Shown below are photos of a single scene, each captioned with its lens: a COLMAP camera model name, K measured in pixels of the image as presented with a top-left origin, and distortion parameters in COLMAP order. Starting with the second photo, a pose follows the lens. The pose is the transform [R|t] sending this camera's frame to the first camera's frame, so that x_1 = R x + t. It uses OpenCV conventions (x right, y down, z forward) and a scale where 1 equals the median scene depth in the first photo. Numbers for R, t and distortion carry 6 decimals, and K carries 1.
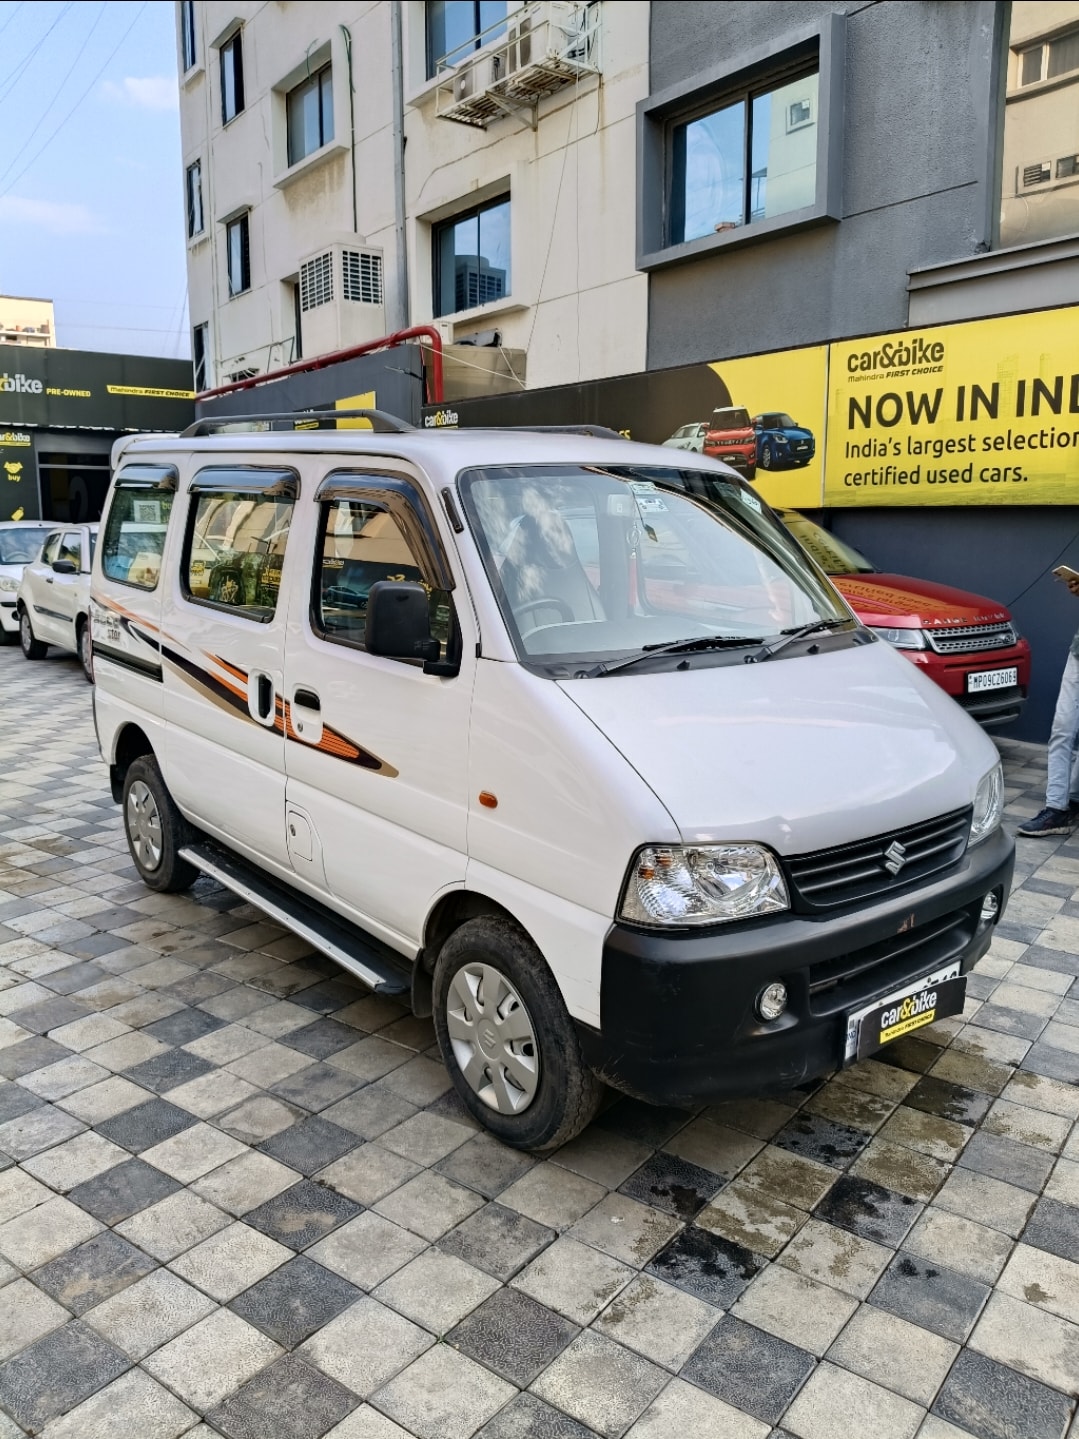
lens RADIAL K [[1111.3, 0, 539.2], [0, 1111.3, 722.0], [0, 0, 1]] dist [-0.001780, -0.034148]
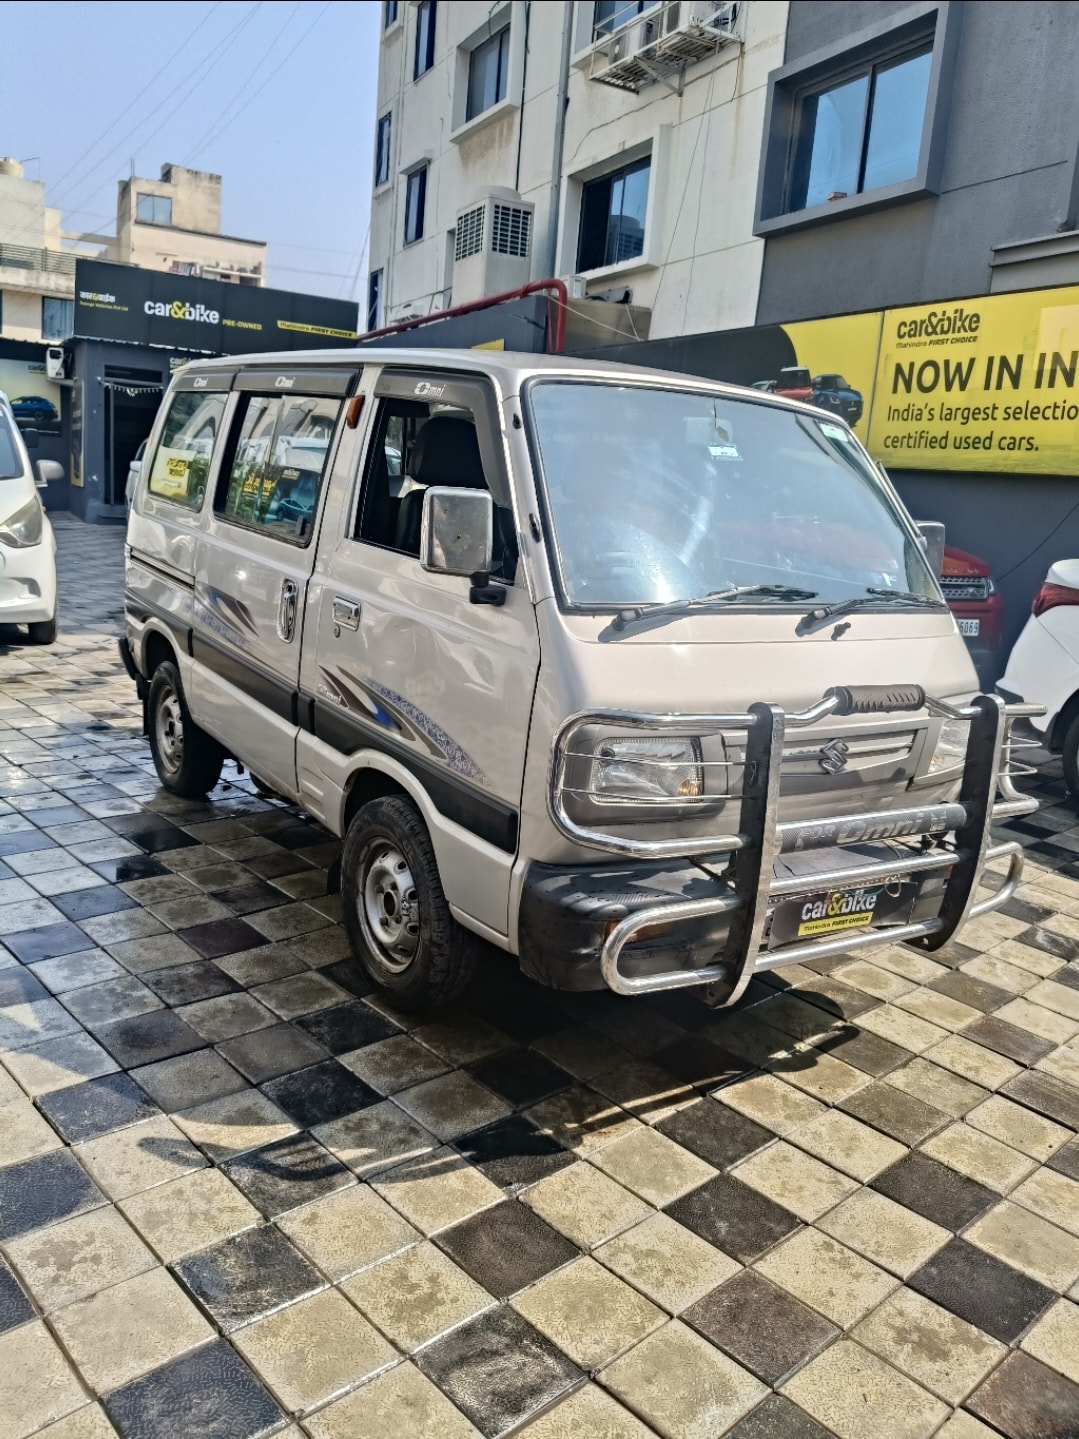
lens RADIAL K [[1122.4, 0, 542.2], [0, 1122.4, 719.8], [0, 0, 1]] dist [-0.019206, -0.001693]
pose [[0.982730, 0.114175, -0.145624, 0.143625], [-0.111035, 0.993377, 0.029542, 0.046924], [0.148033, -0.012863, 0.988899, -0.093406]]
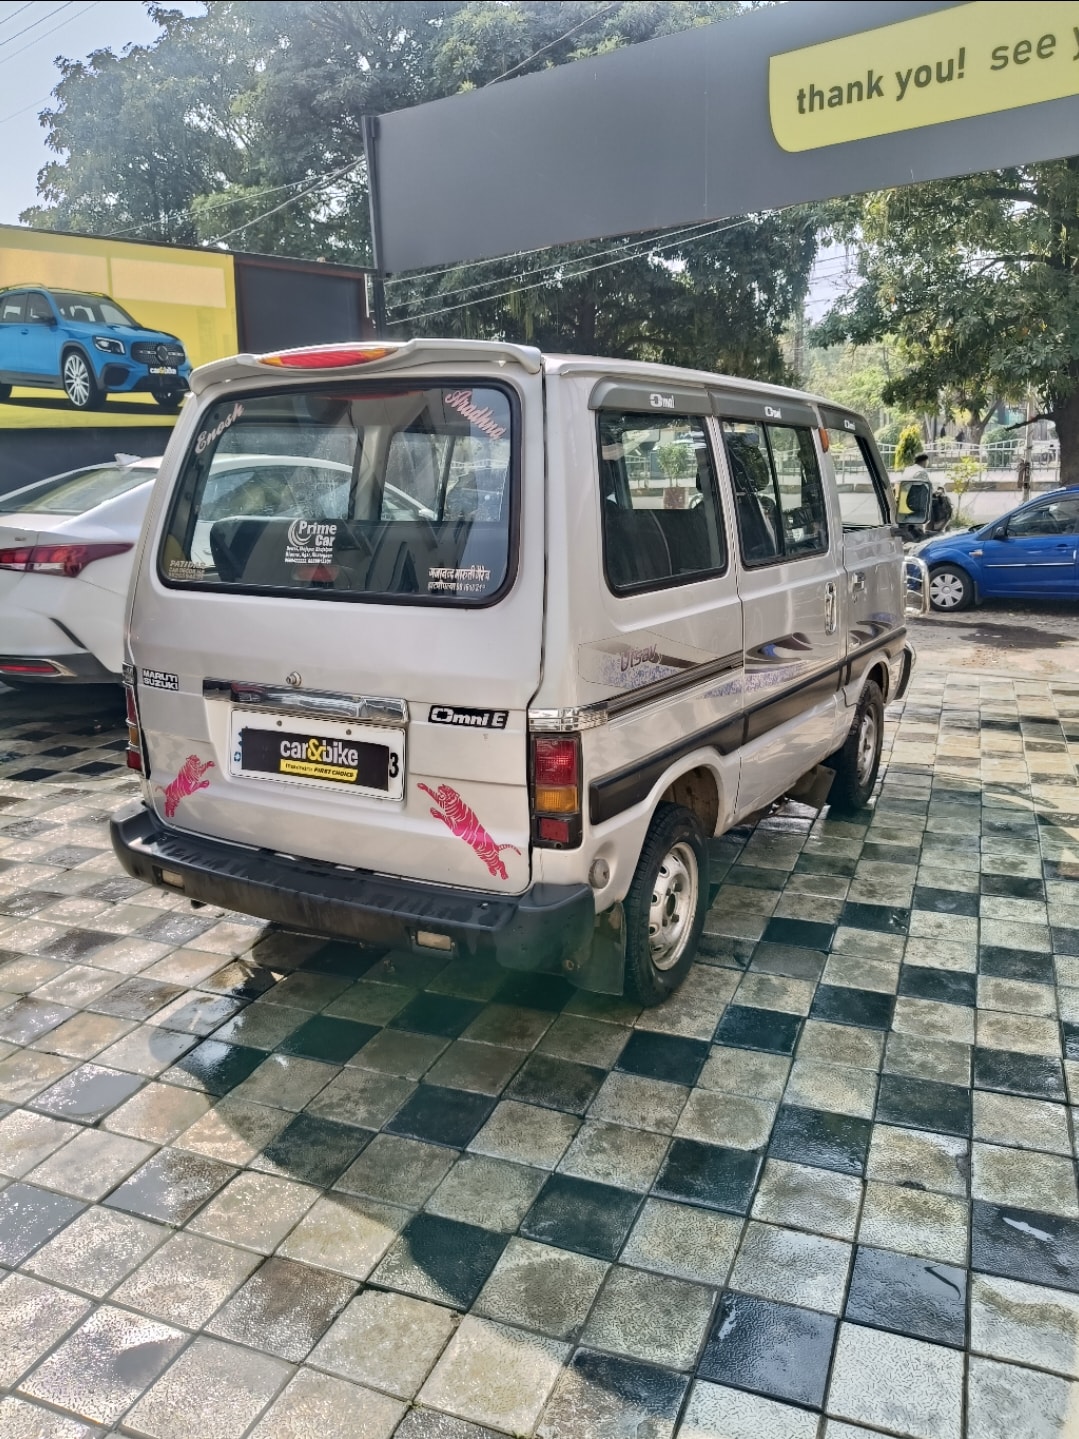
lens RADIAL K [[1145.8, 0, 542.4], [0, 1145.8, 691.7], [0, 0, 1]] dist [-0.068501, 0.085091]
pose [[-0.276039, -0.195705, 0.941011, -0.406713], [0.195850, 0.947057, 0.254414, -0.076234], [-0.940981, 0.254525, -0.223096, 0.487464]]
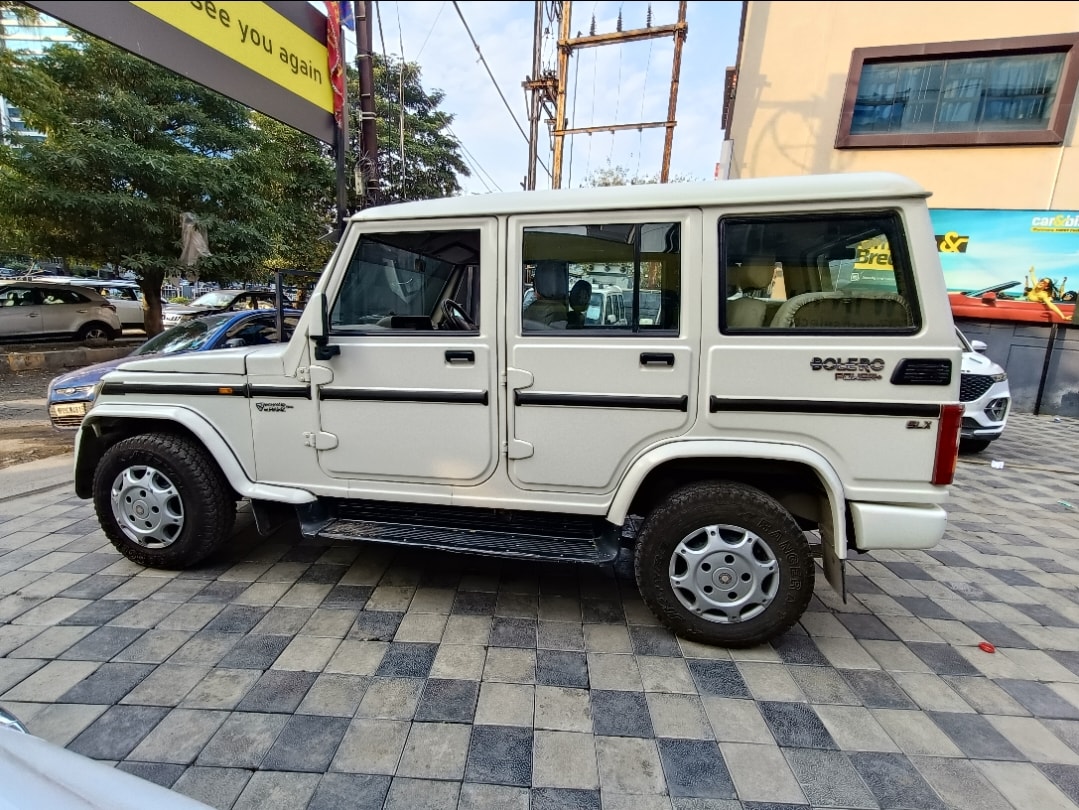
lens RADIAL K [[497.6, 0, 537.1], [0, 497.6, 401.4], [0, 0, 1]] dist [-0.000322, 0.000600]
pose [[-0.810095, 0.054415, -0.583768, 0.344479], [-0.163016, 0.935518, 0.313420, -0.078007], [0.563181, 0.349063, -0.748988, 0.558088]]
